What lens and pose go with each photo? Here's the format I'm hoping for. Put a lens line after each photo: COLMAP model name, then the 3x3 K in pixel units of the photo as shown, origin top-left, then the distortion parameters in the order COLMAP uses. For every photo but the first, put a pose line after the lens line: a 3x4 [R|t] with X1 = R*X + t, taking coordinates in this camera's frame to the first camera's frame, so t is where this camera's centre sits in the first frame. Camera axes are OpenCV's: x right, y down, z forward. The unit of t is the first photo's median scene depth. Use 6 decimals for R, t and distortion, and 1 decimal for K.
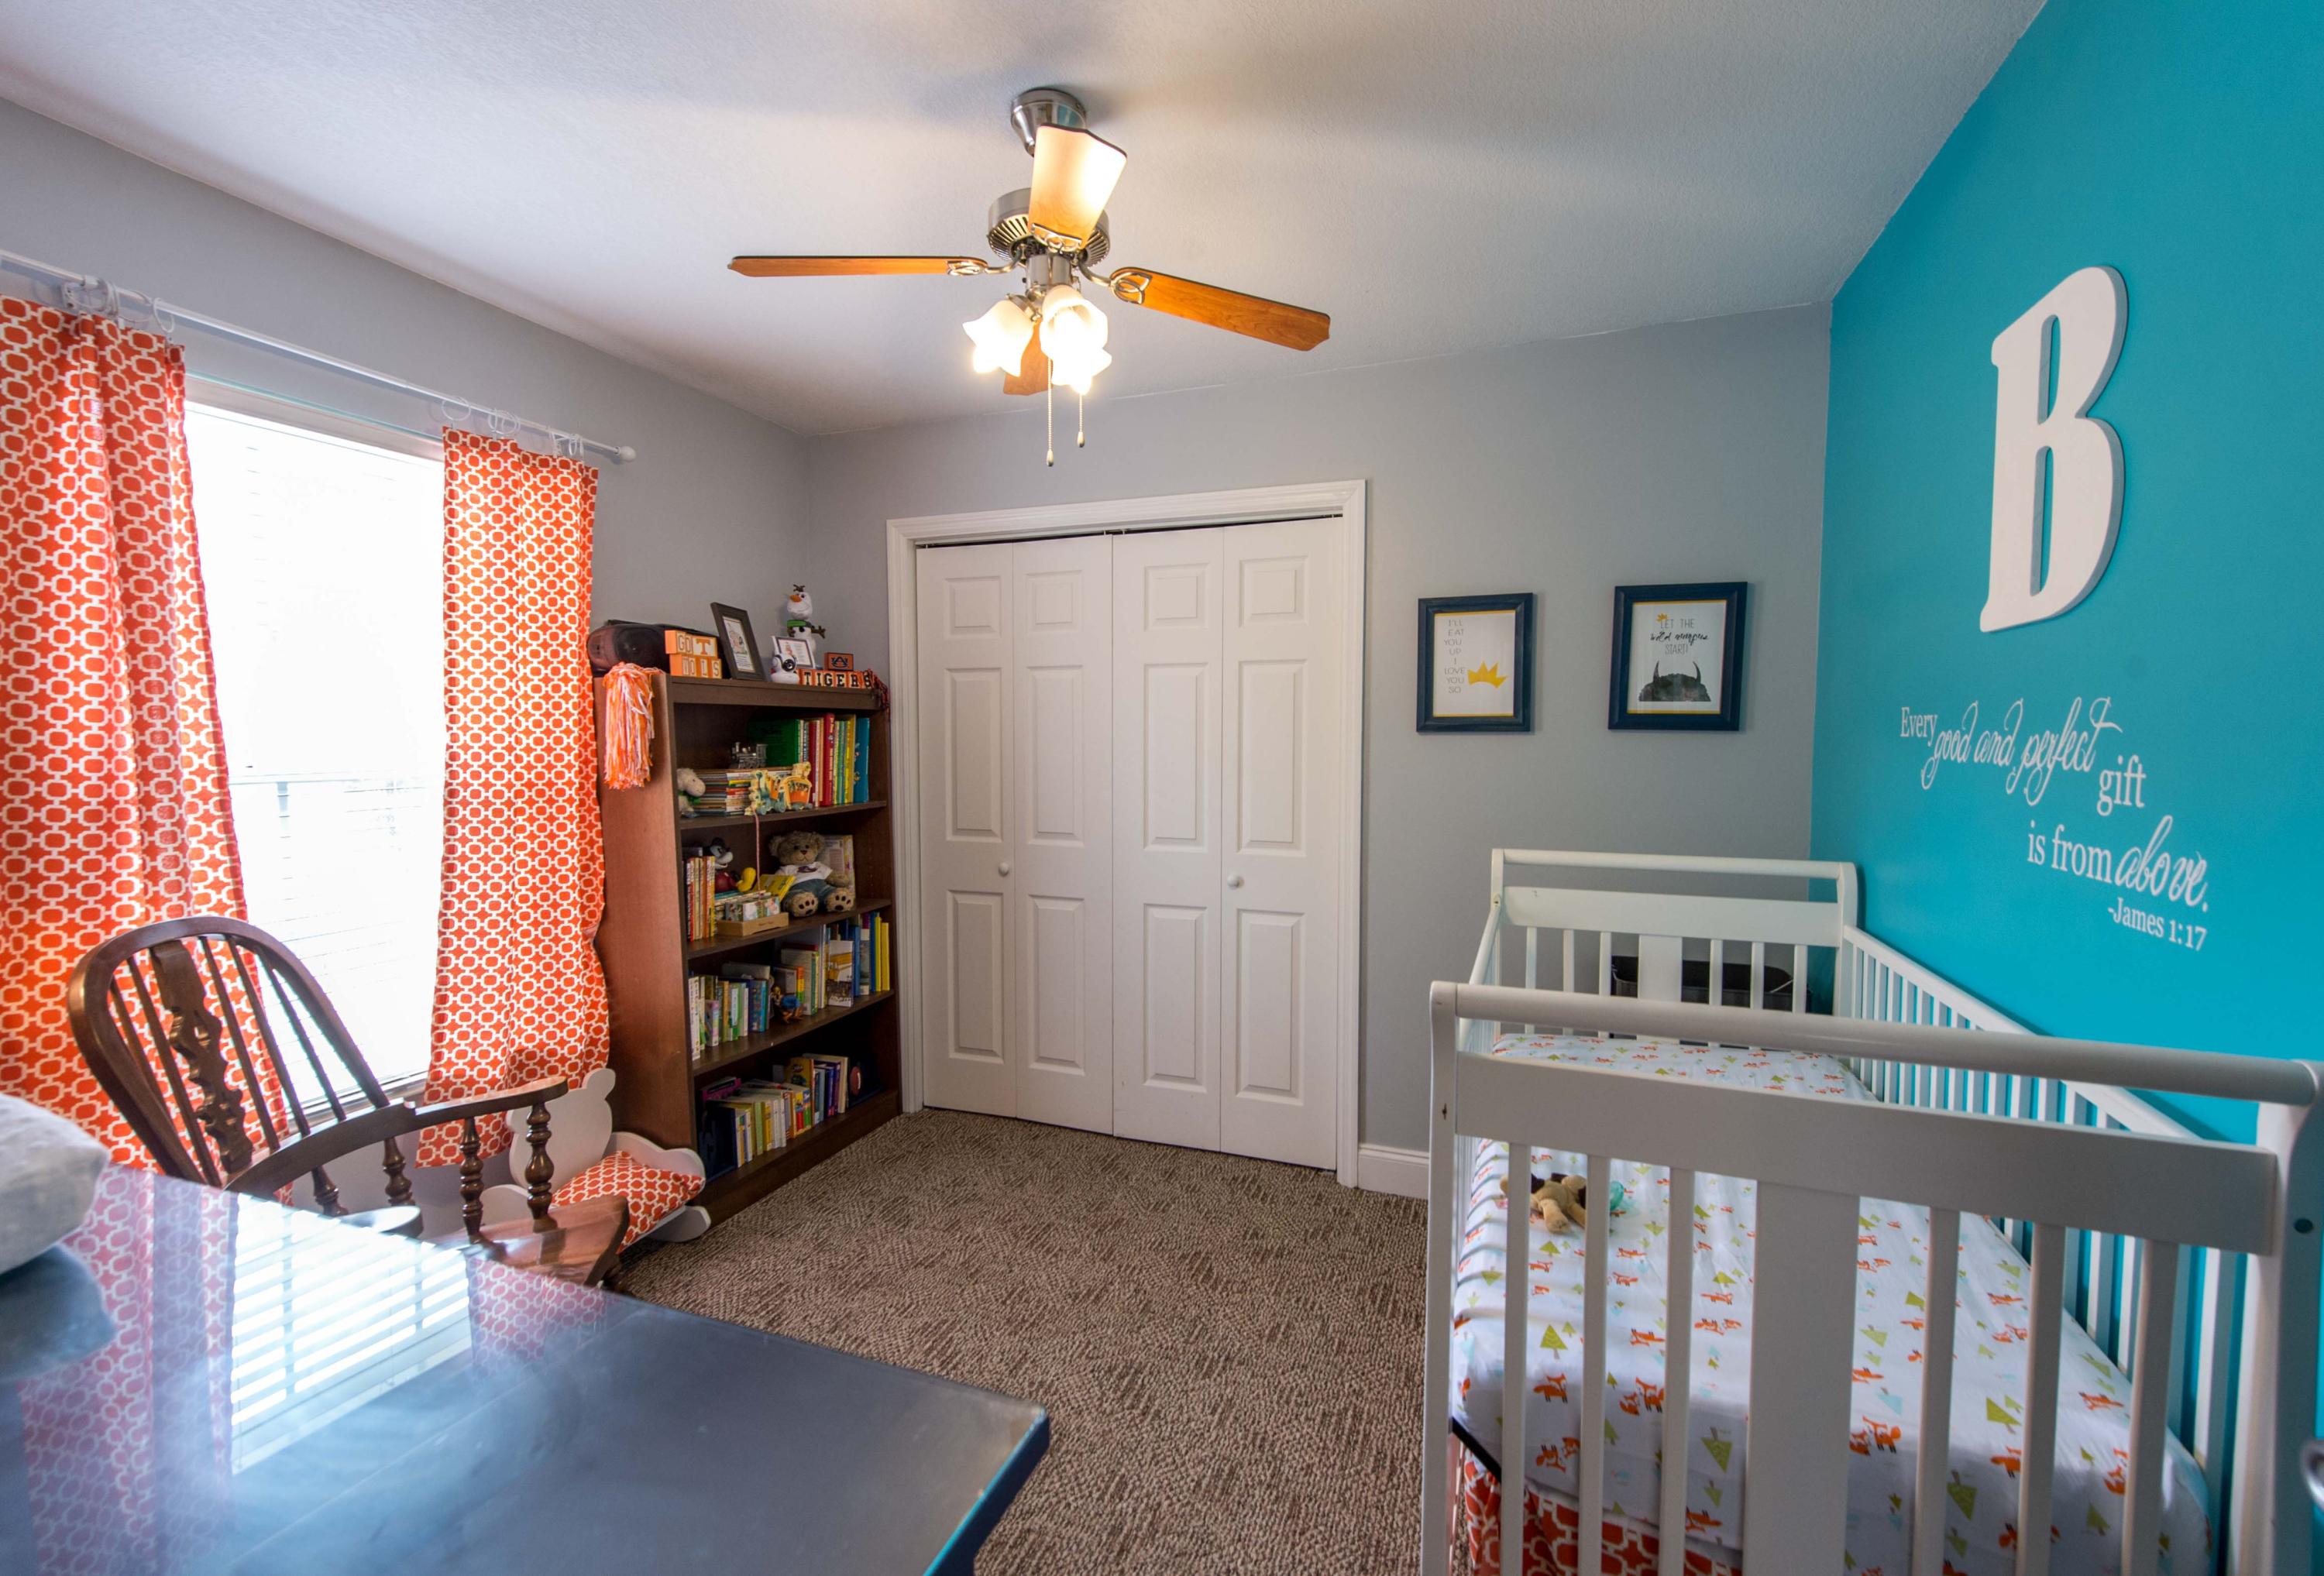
lens RADIAL K [[994.3, 0, 1162.6], [0, 994.3, 787.0], [0, 0, 1]] dist [0.001643, -0.000034]
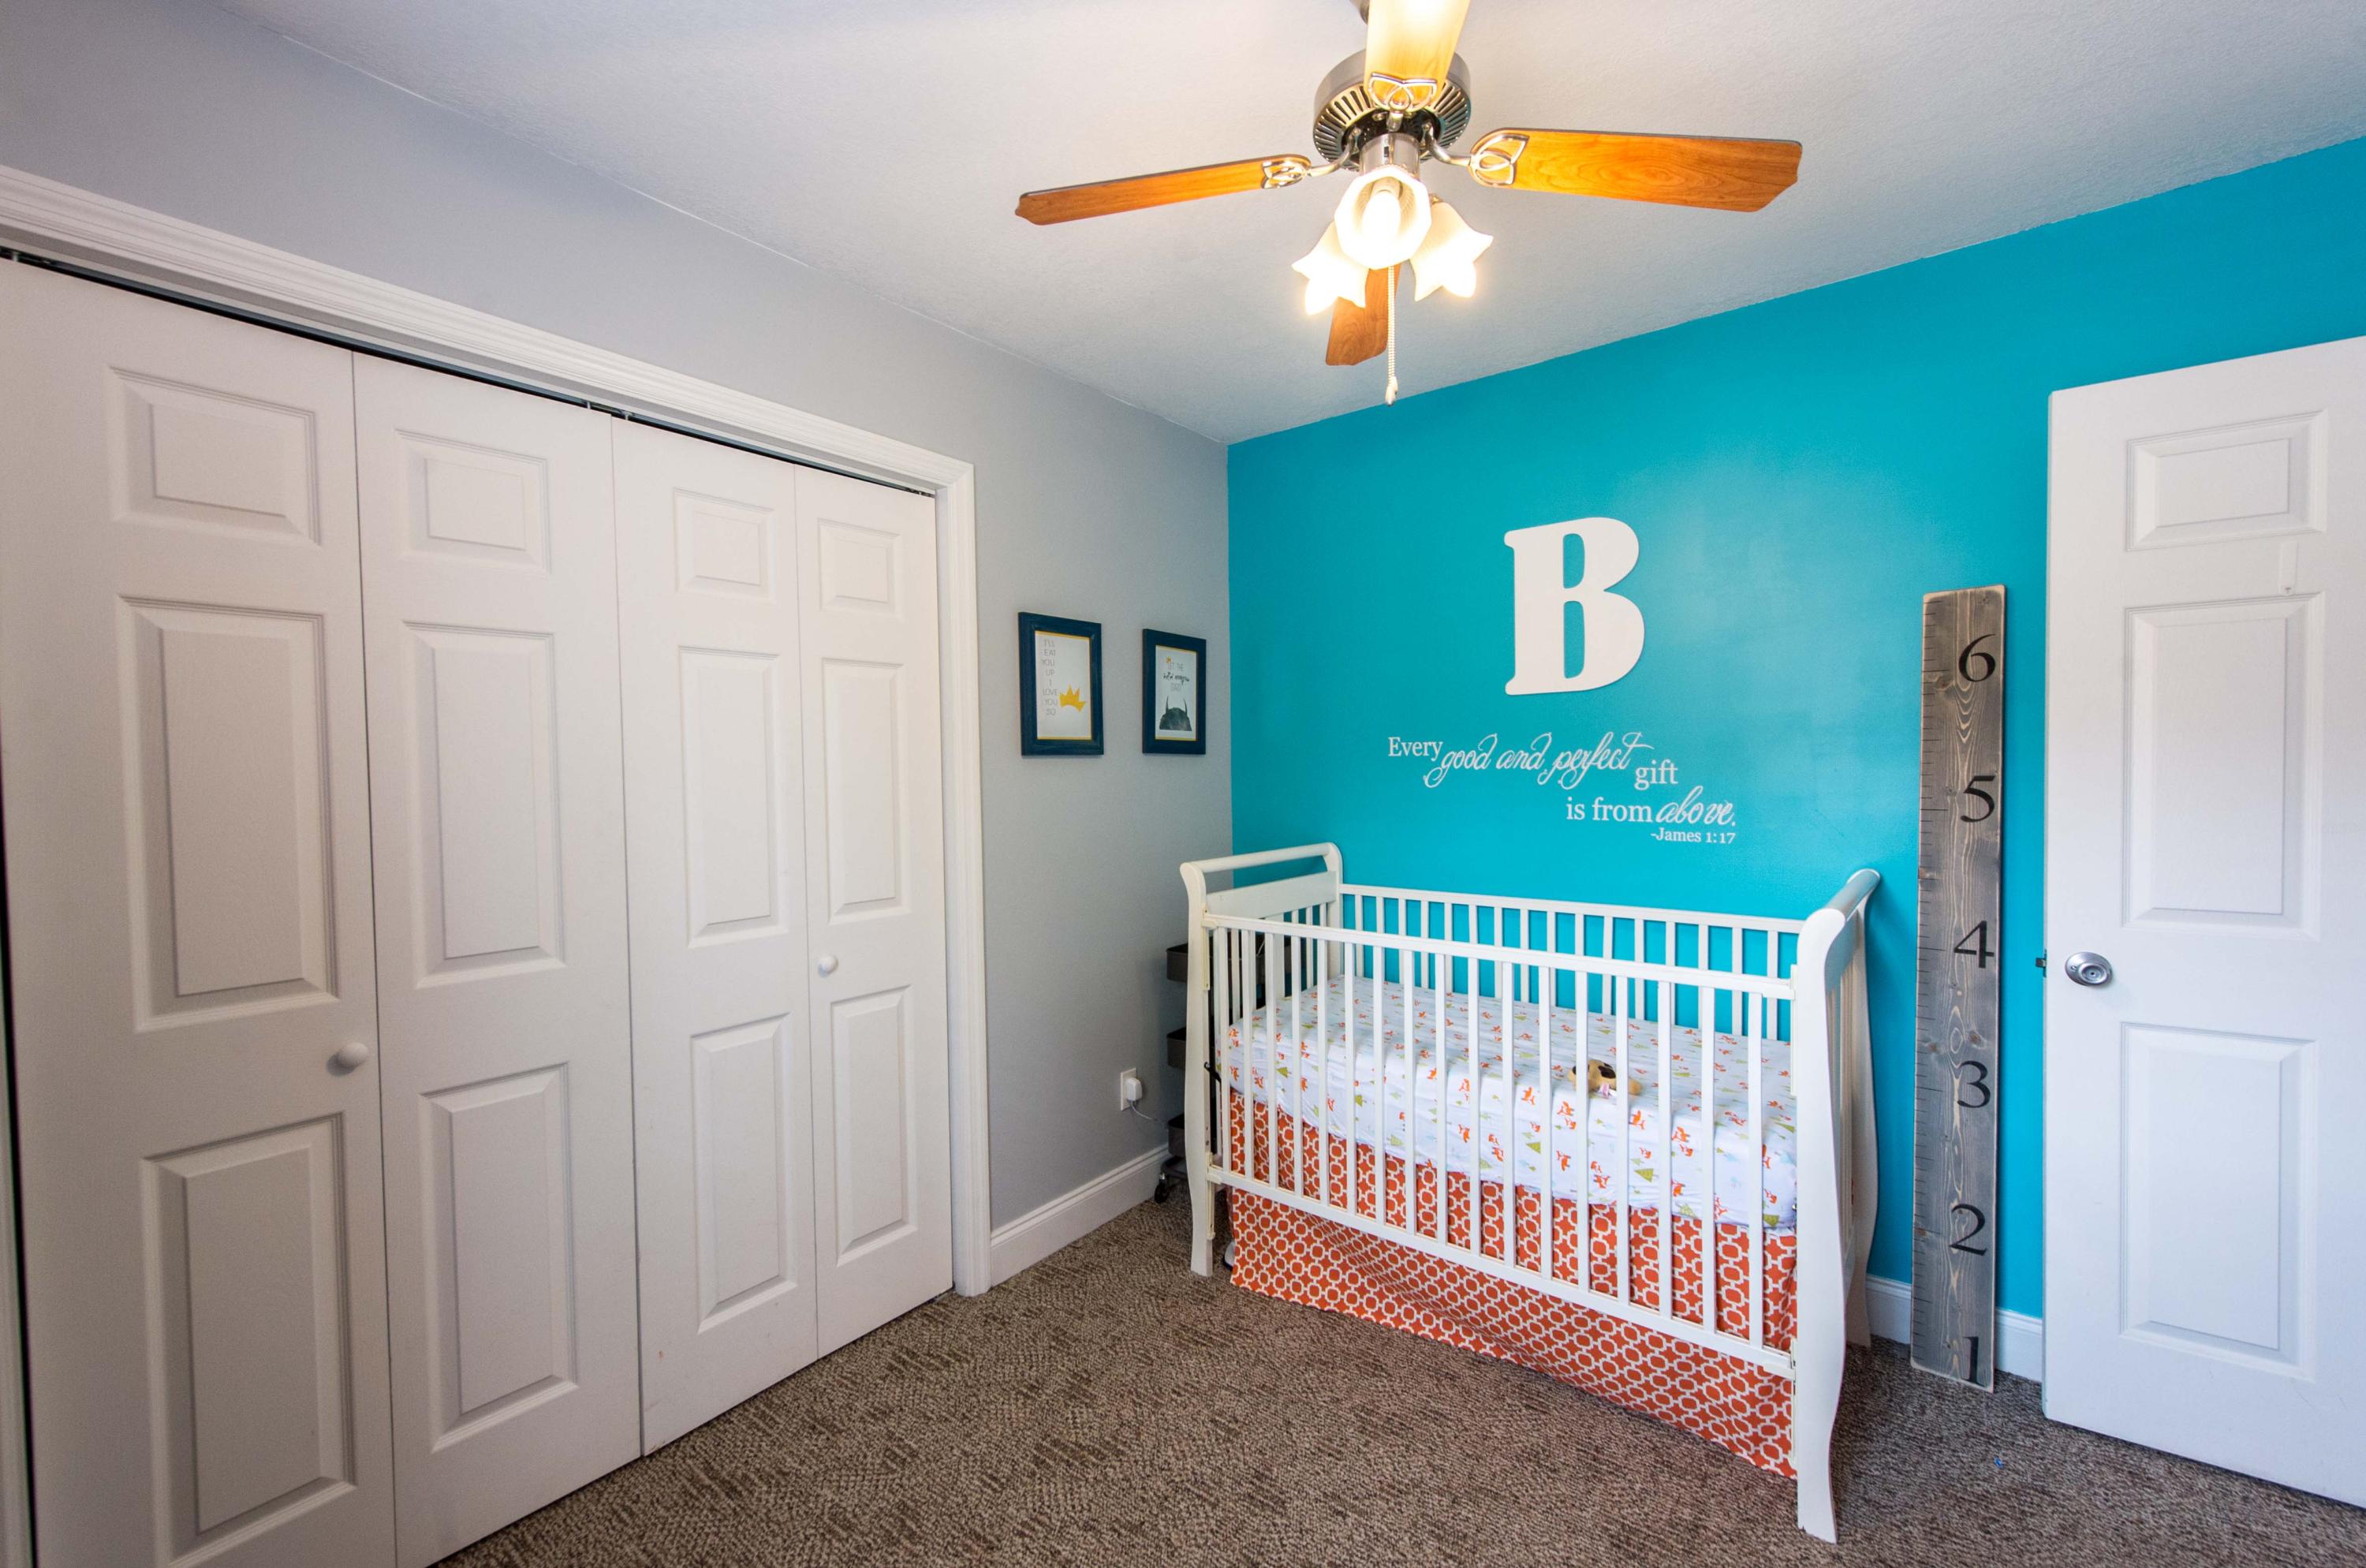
lens RADIAL K [[964.0, 0, 1182.5], [0, 964.0, 789.6], [0, 0, 1]] dist [0.001306, -0.000019]
pose [[0.290400, -0.029408, 0.956453, -0.574357], [0.063092, 0.997941, 0.011528, -0.025199], [-0.954823, 0.056996, 0.291658, 0.615279]]
